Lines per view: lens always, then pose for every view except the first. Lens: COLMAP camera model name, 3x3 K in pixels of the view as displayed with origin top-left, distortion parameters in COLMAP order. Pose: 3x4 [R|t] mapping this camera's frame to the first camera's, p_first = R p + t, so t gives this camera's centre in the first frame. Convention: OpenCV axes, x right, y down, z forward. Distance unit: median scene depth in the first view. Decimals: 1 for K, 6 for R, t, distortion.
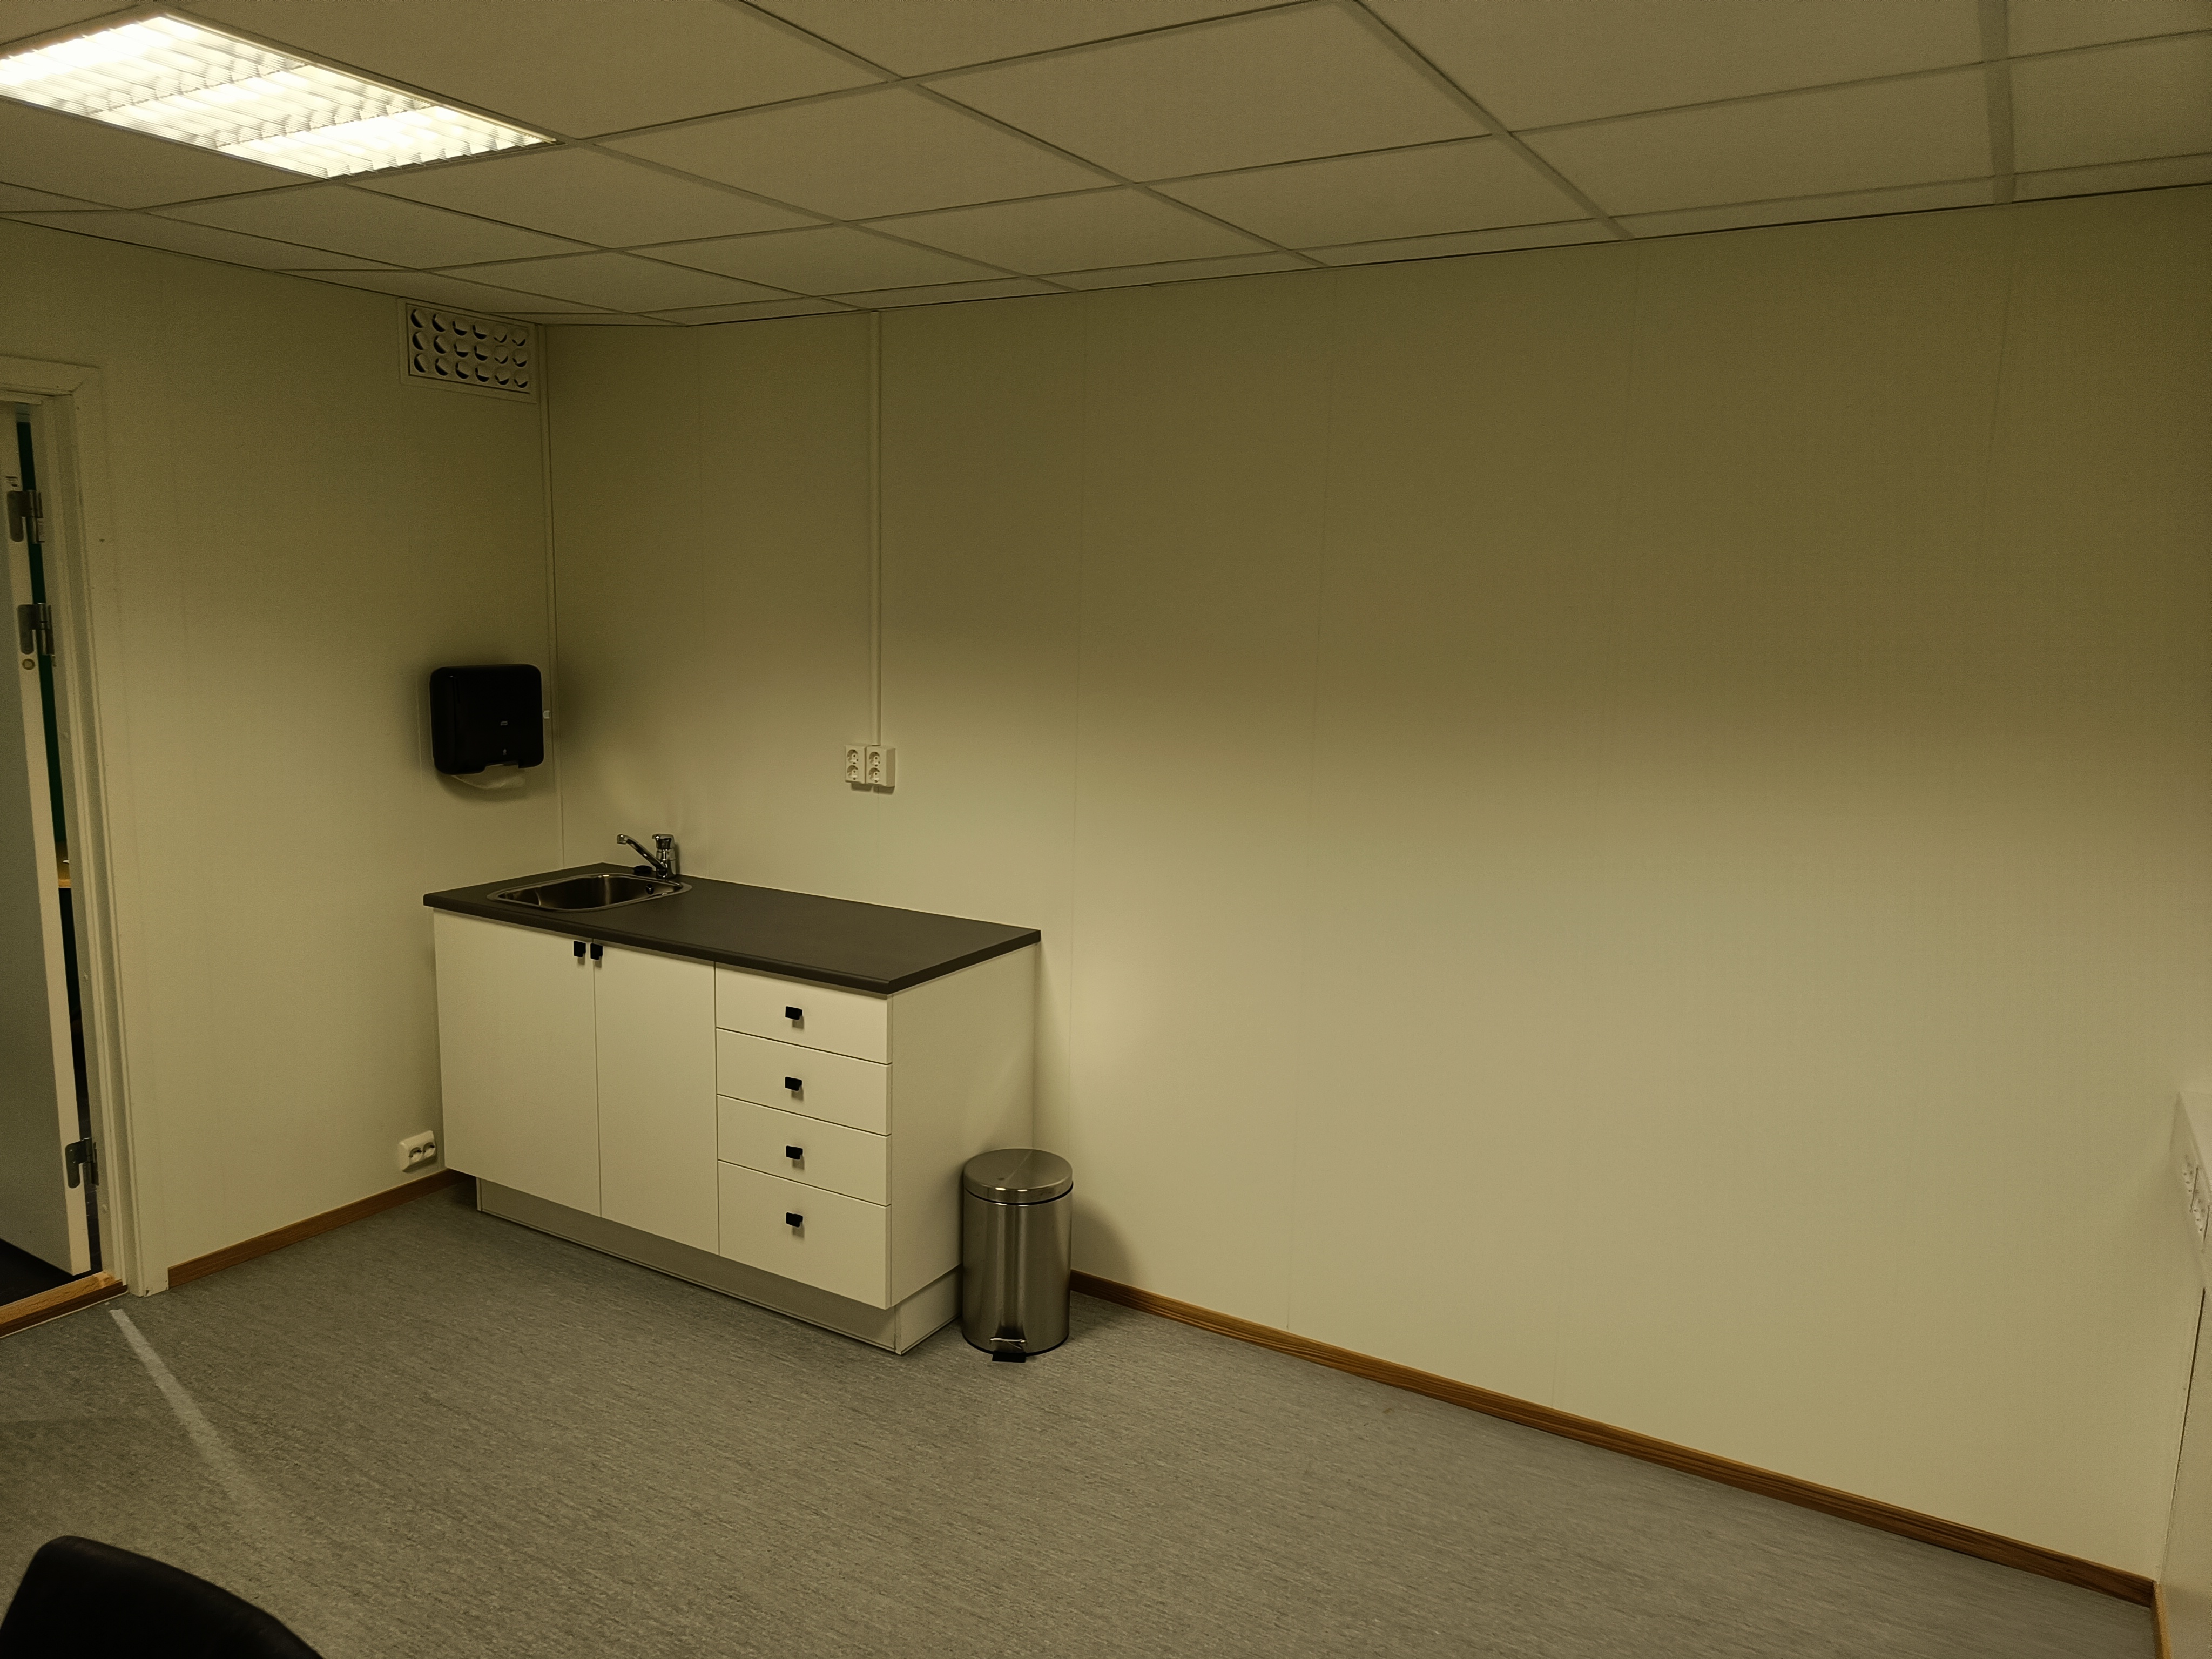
lens RADIAL K [[1524.9, 0, 1116.0], [0, 1524.9, 839.0], [0, 0, 1]] dist [0.013032, -0.003283]
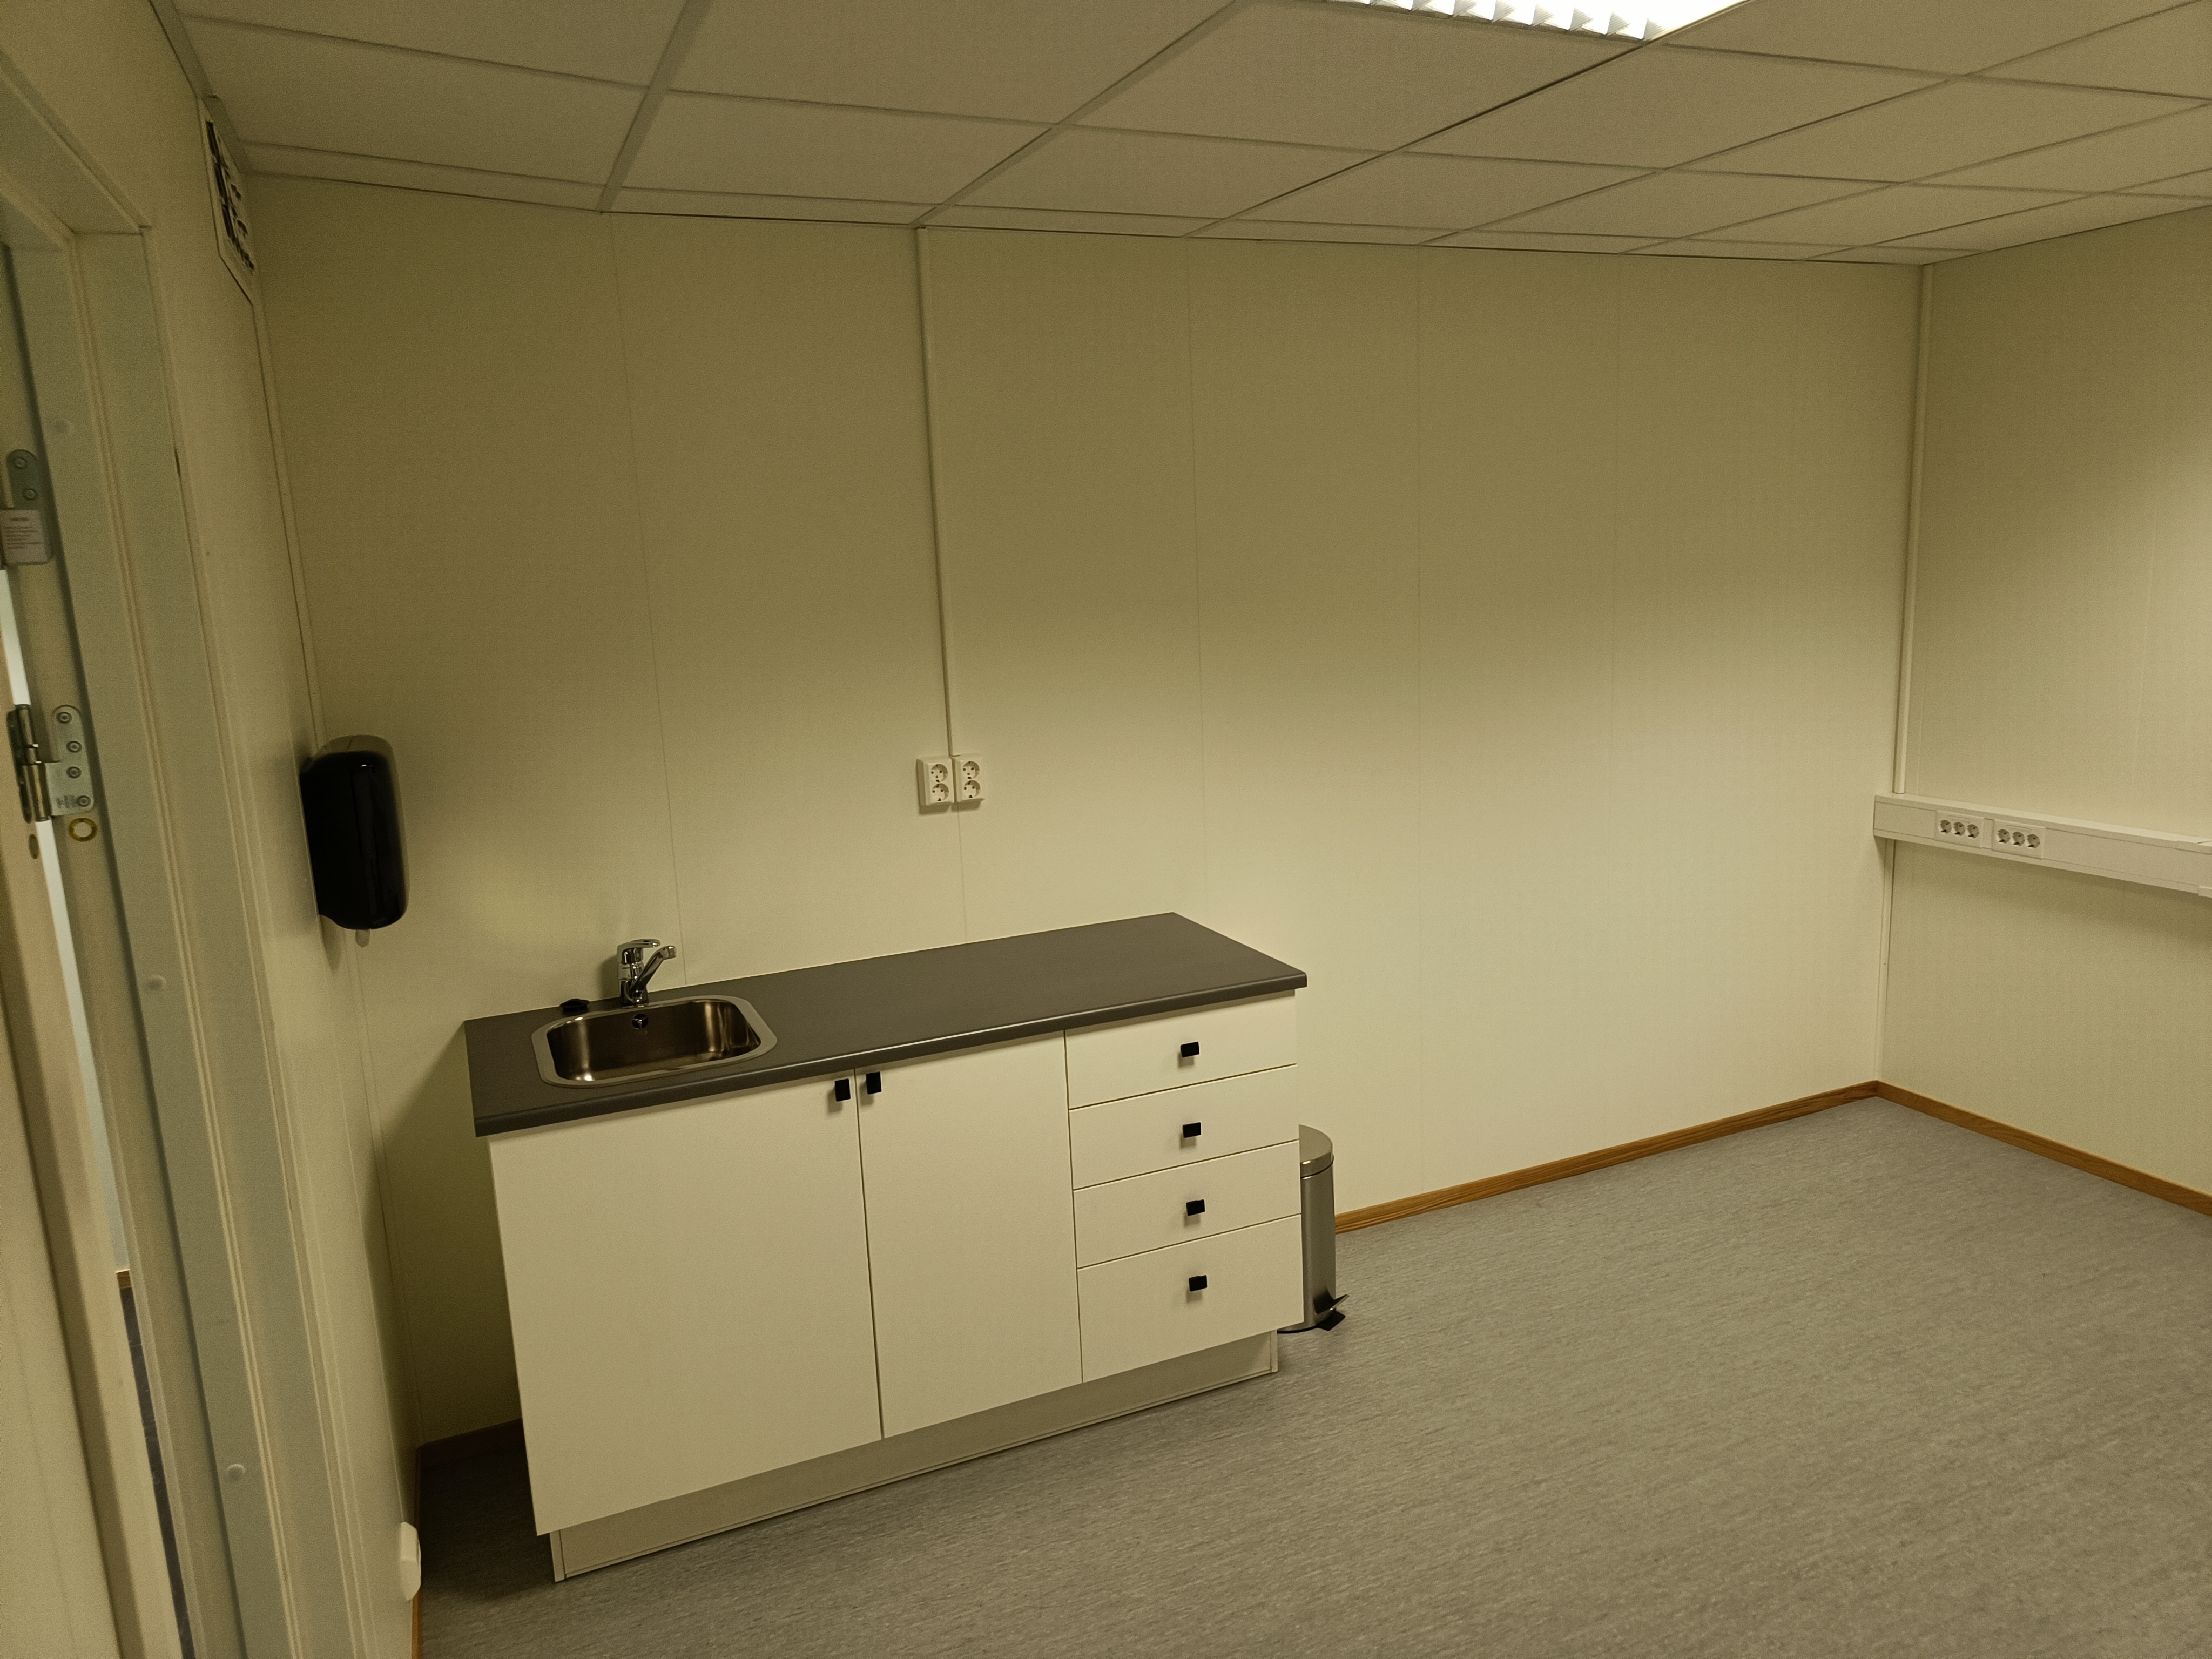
lens RADIAL K [[1533.6, 0, 1092.6], [0, 1533.6, 834.3], [0, 0, 1]] dist [0.012041, -0.006428]
pose [[0.581620, -0.203407, 0.787619, -0.902678], [0.188800, 0.975548, 0.112521, -0.113536], [-0.791248, 0.083258, 0.605801, 0.503321]]
